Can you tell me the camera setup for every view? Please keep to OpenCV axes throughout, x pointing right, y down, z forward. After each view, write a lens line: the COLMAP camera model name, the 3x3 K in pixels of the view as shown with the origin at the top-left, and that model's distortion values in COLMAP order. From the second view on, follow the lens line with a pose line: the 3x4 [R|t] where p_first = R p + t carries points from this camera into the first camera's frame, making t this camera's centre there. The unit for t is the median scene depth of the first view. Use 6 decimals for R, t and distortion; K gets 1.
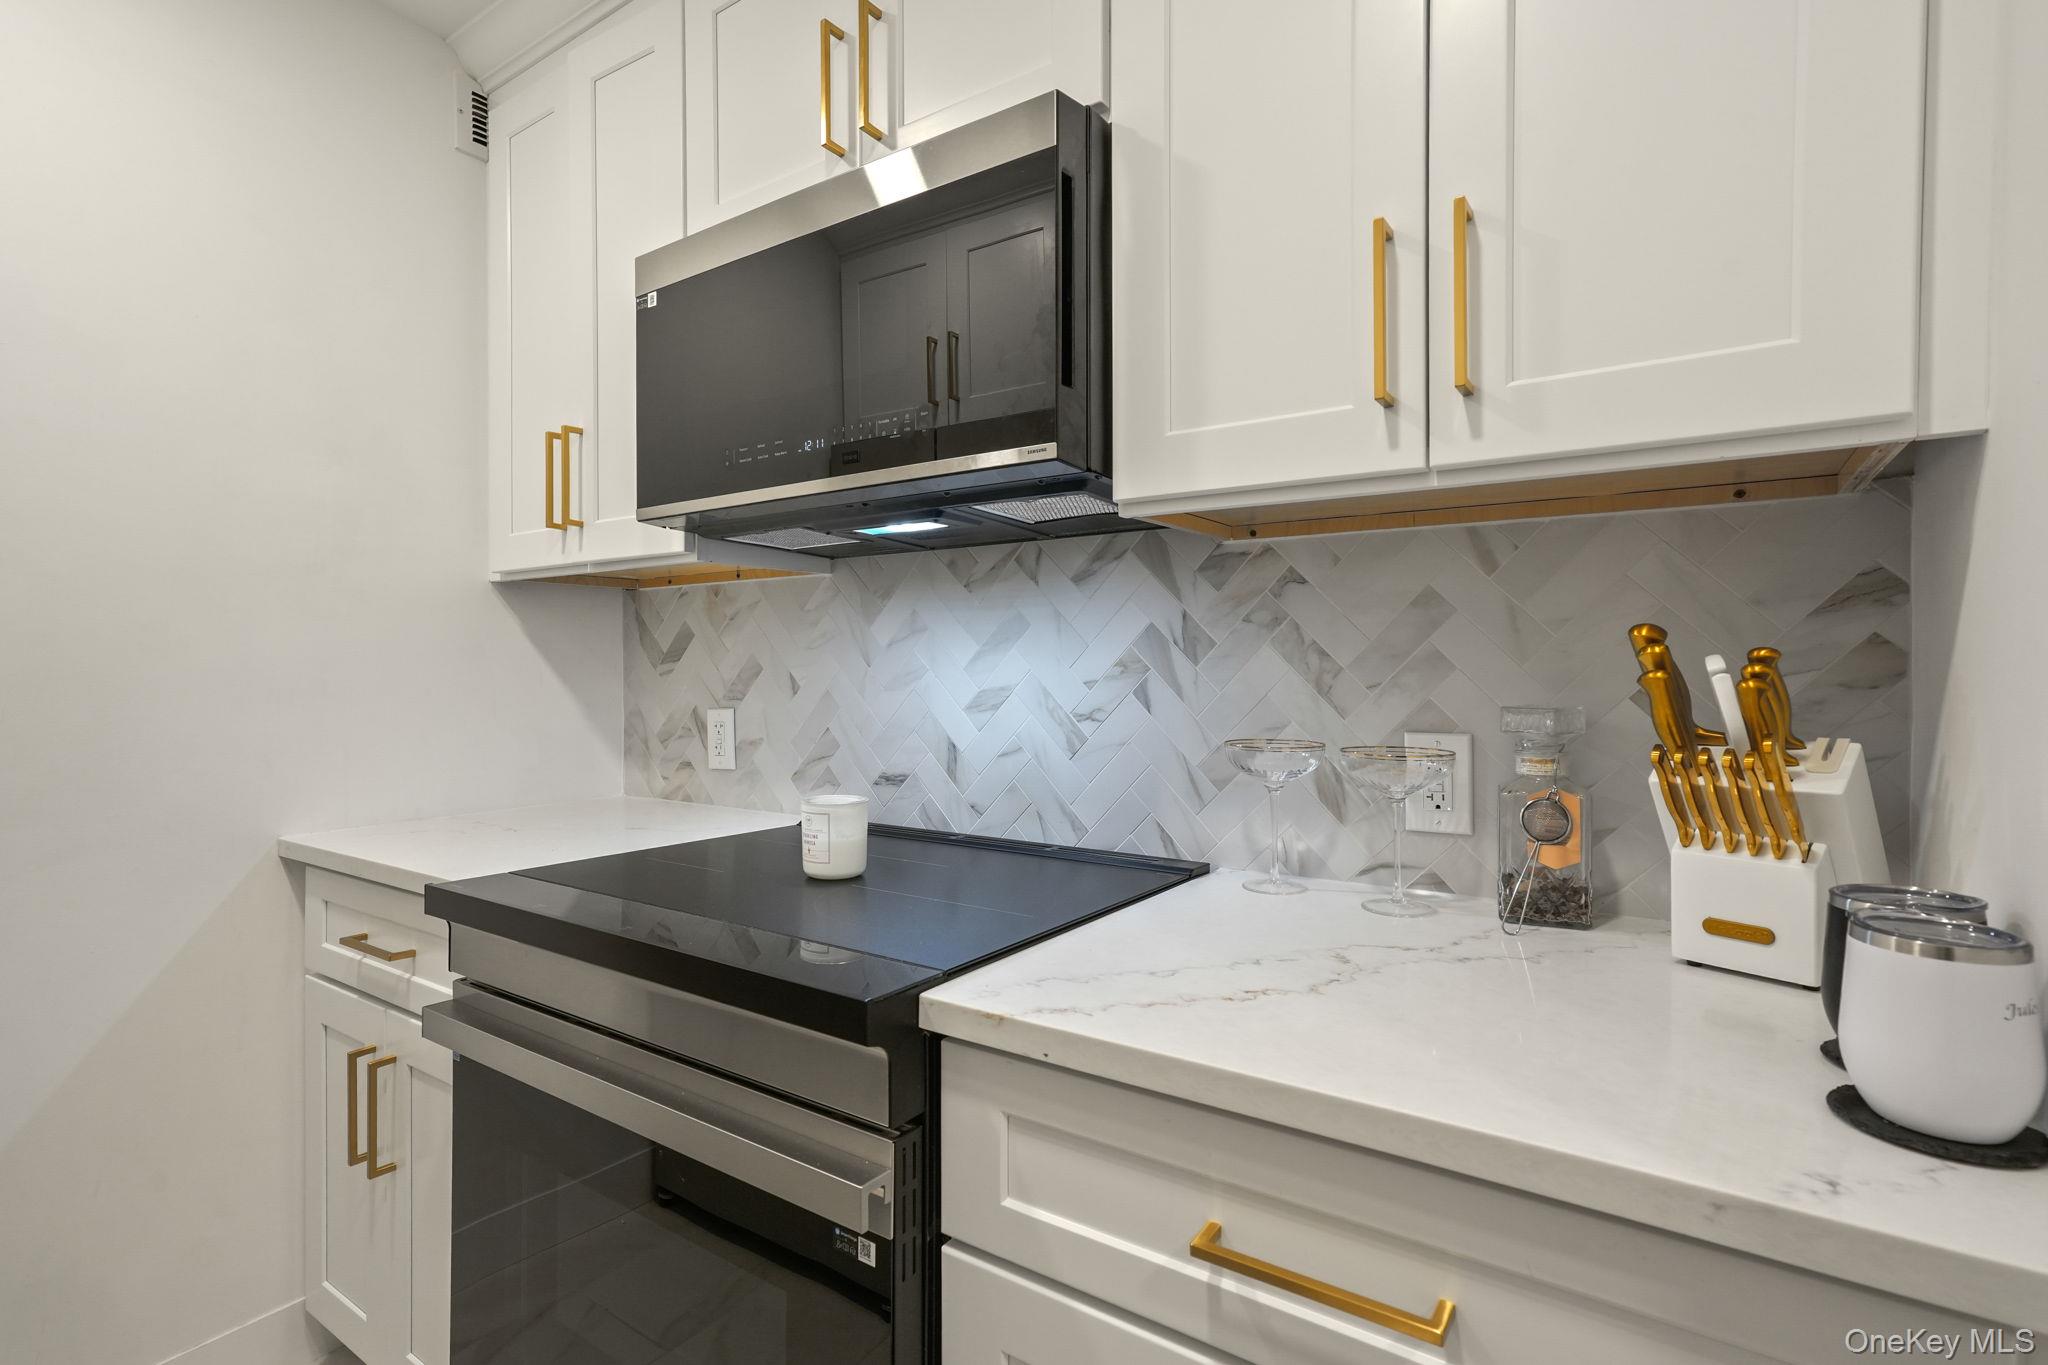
lens RADIAL K [[990.8, 0, 1023.7], [0, 990.8, 673.9], [0, 0, 1]] dist [-0.015252, 0.016449]
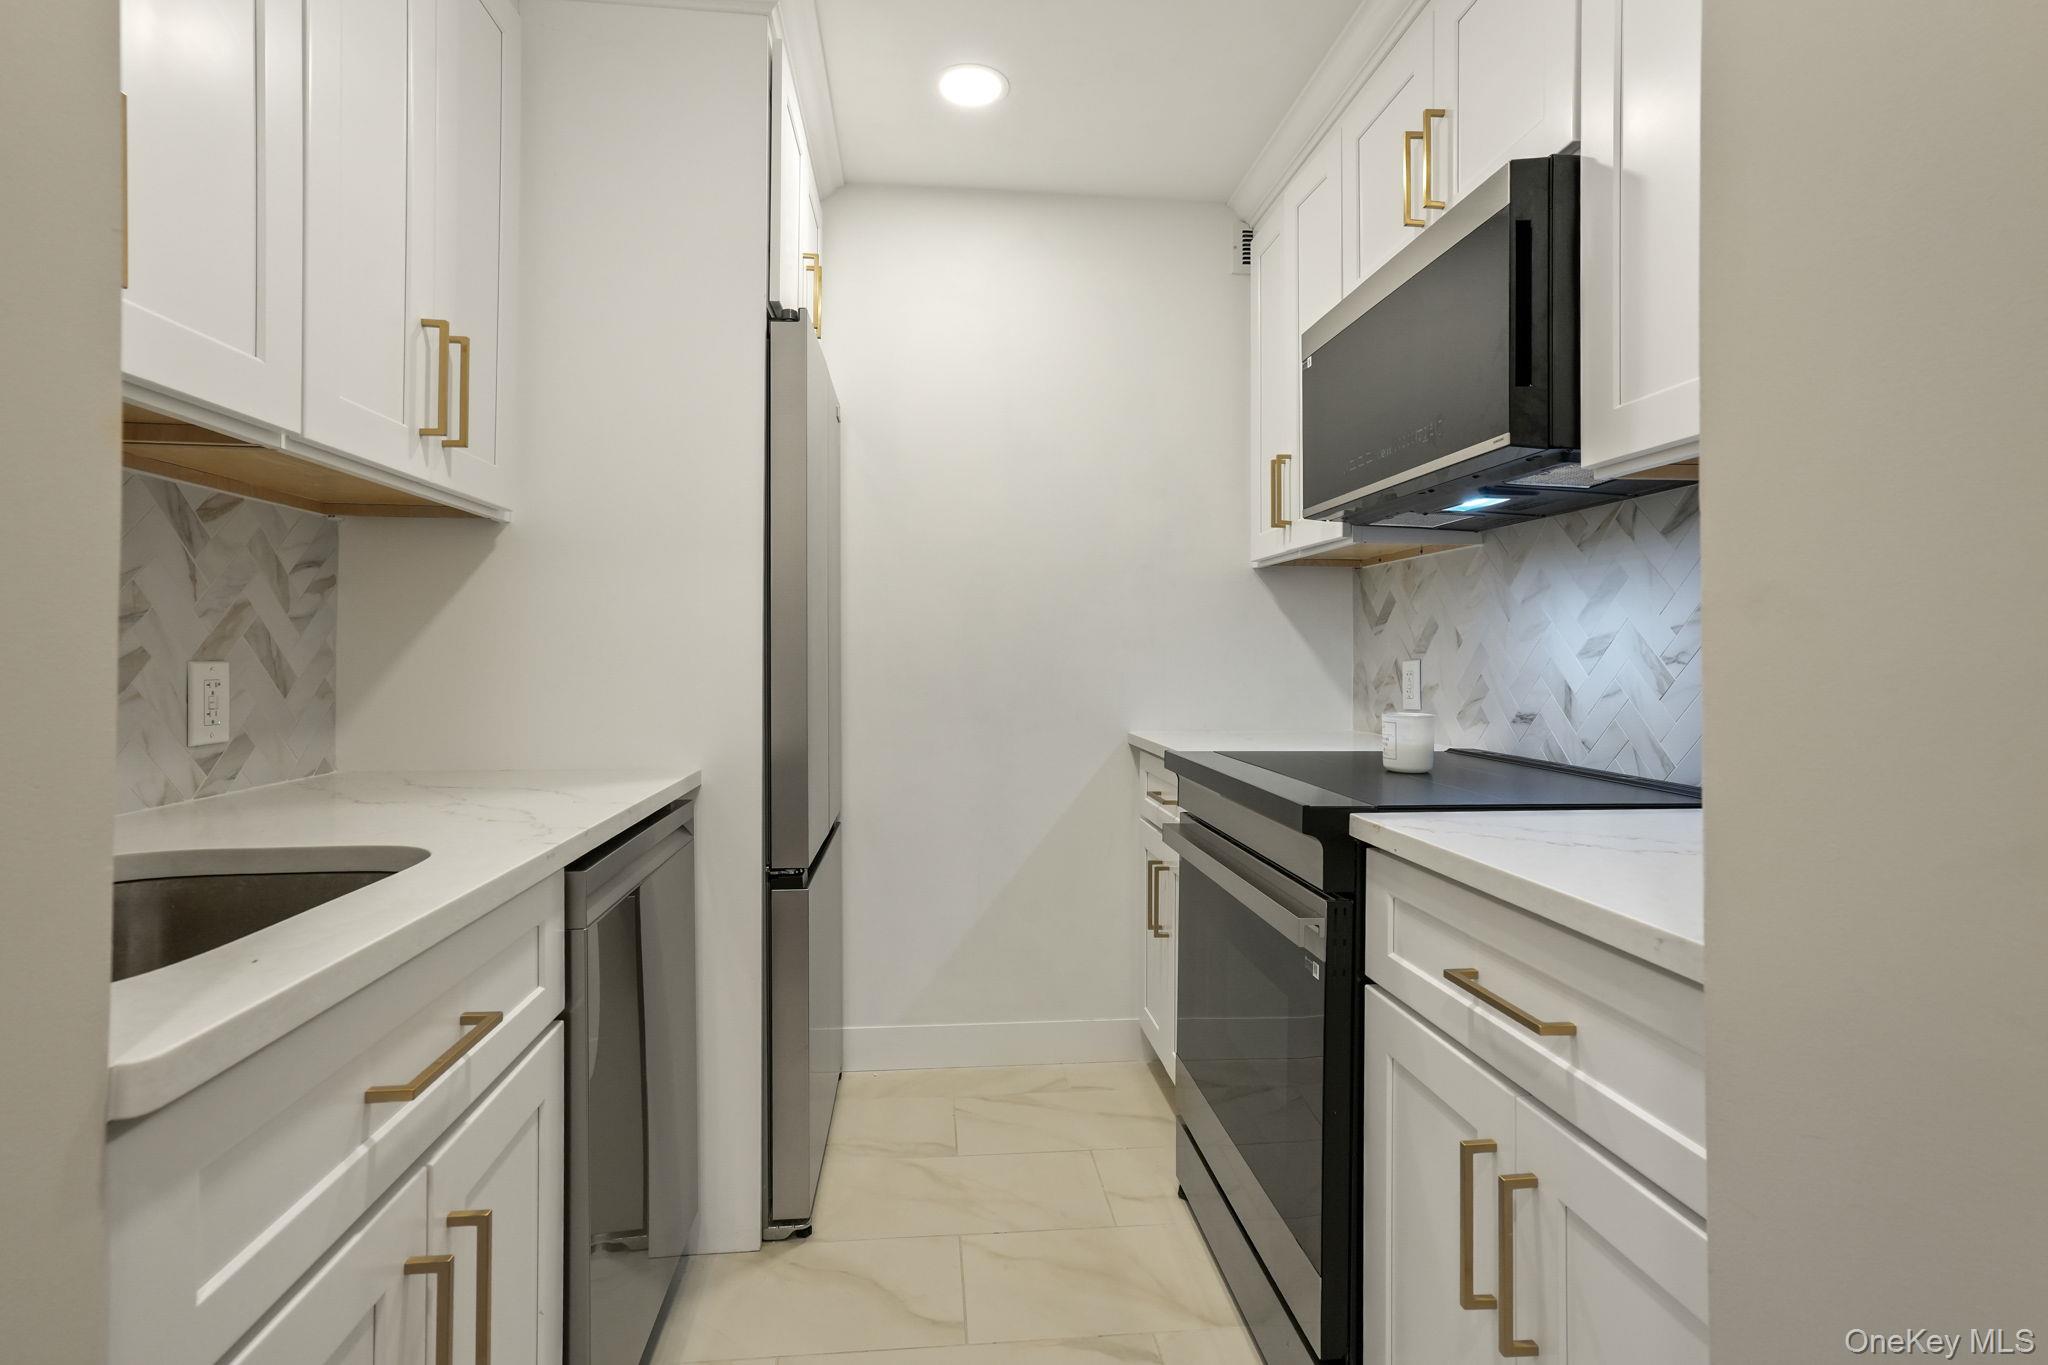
lens RADIAL K [[1007.6, 0, 1026.8], [0, 1007.6, 649.1], [0, 0, 1]] dist [-0.000202, 0.000932]
pose [[0.653942, 0.000153, -0.756545, 0.409848], [-0.010199, 0.999911, -0.008614, 0.045911], [0.756476, 0.013349, 0.653885, -0.226145]]
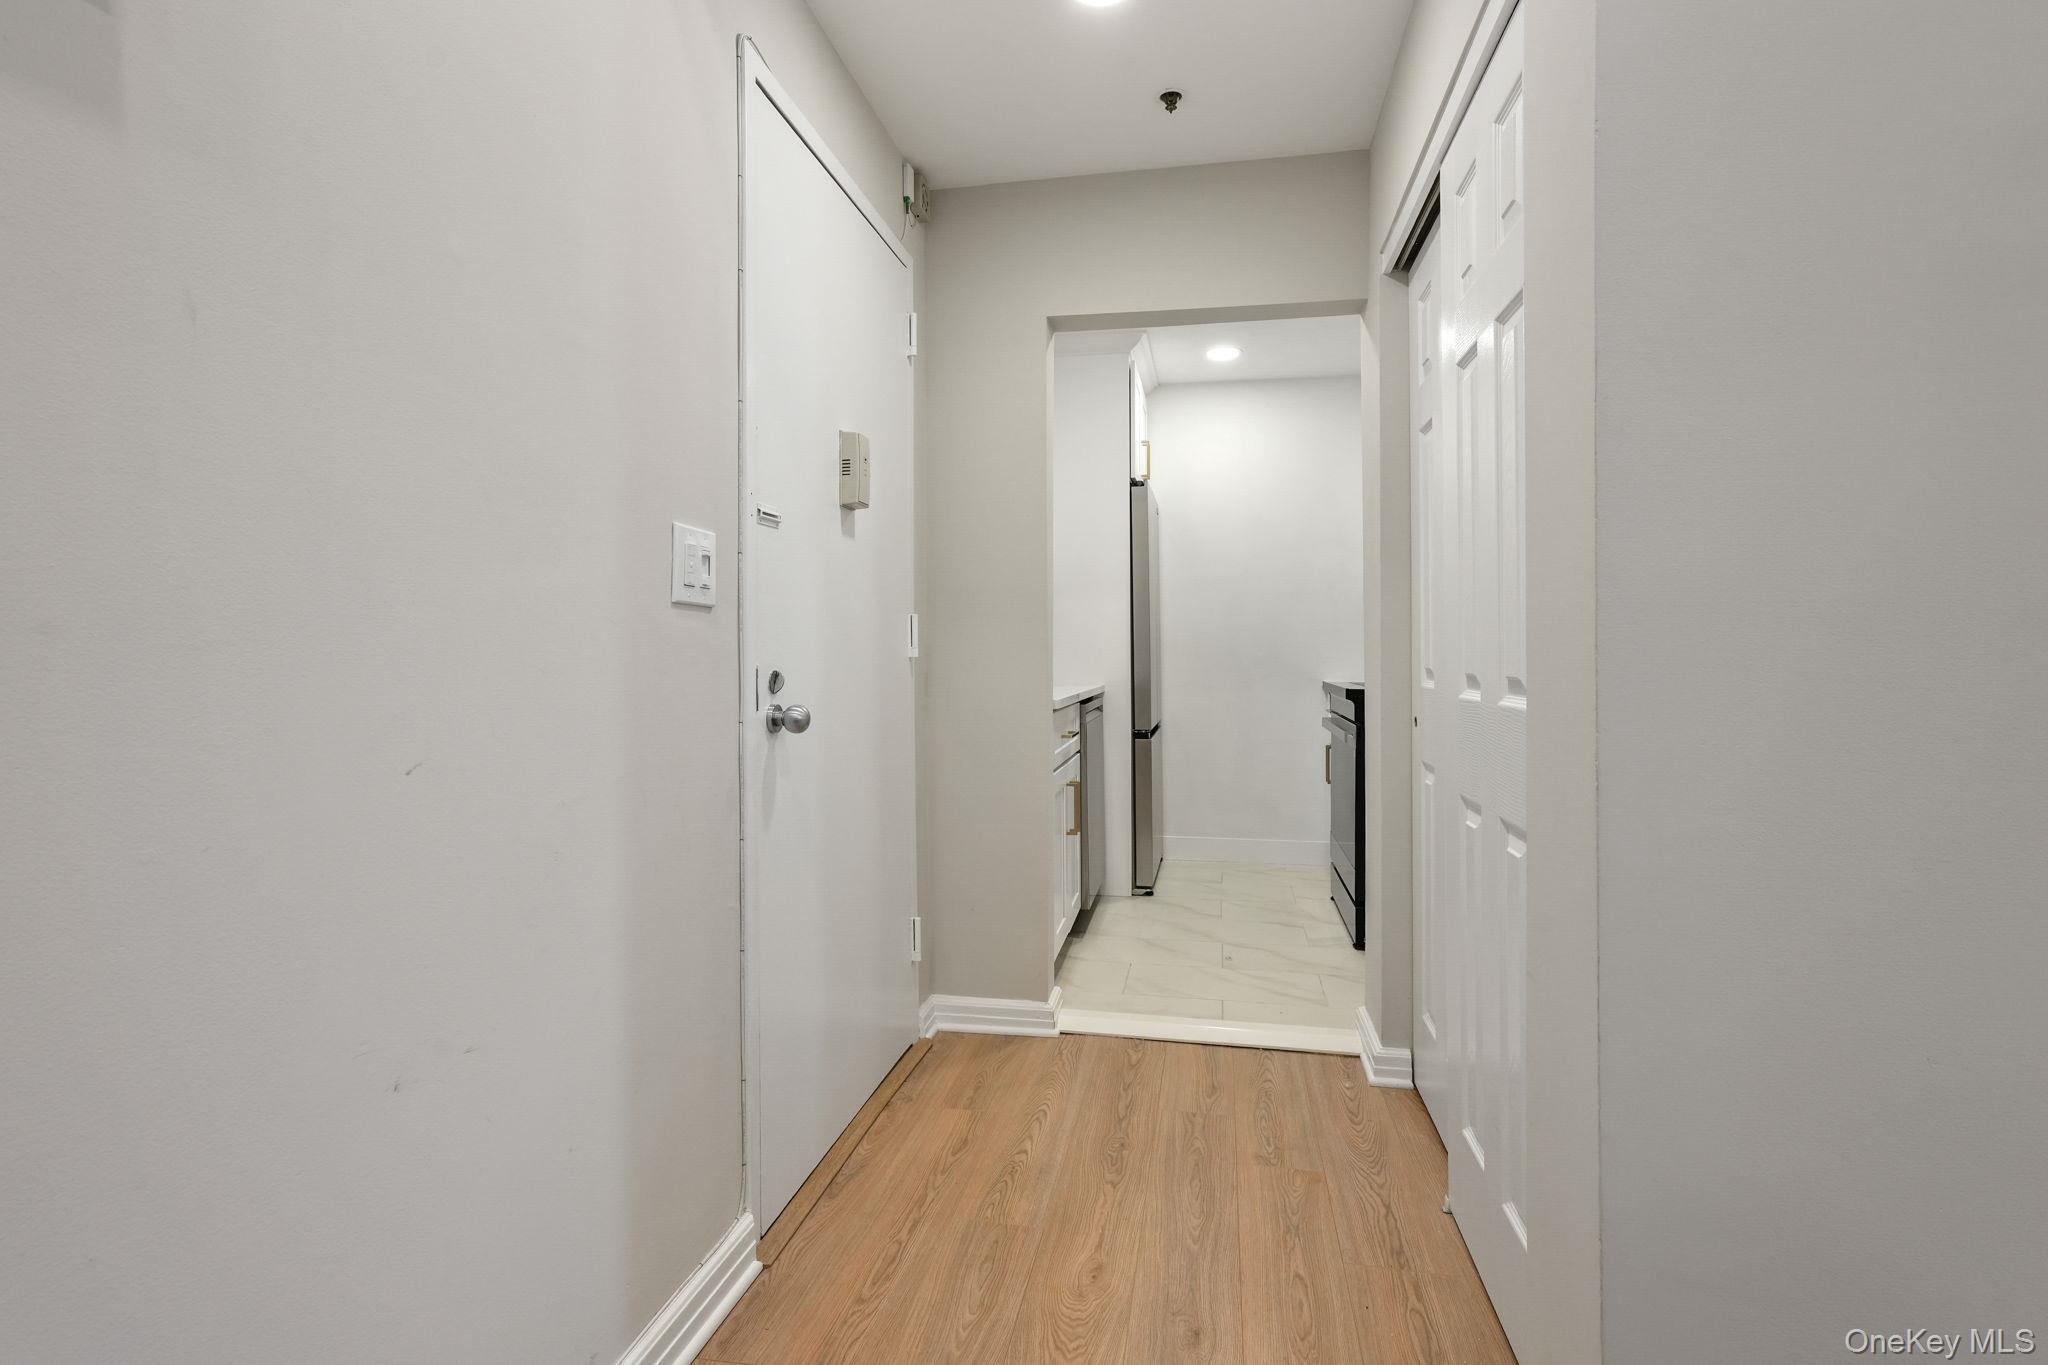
lens RADIAL K [[1007.6, 0, 1026.8], [0, 1007.6, 649.1], [0, 0, 1]] dist [-0.000202, 0.000932]
pose [[0.413297, -0.000453, -0.910596, 1.615987], [-0.001960, 0.999997, -0.001387, 0.085116], [0.910594, 0.002358, 0.413295, -1.028449]]
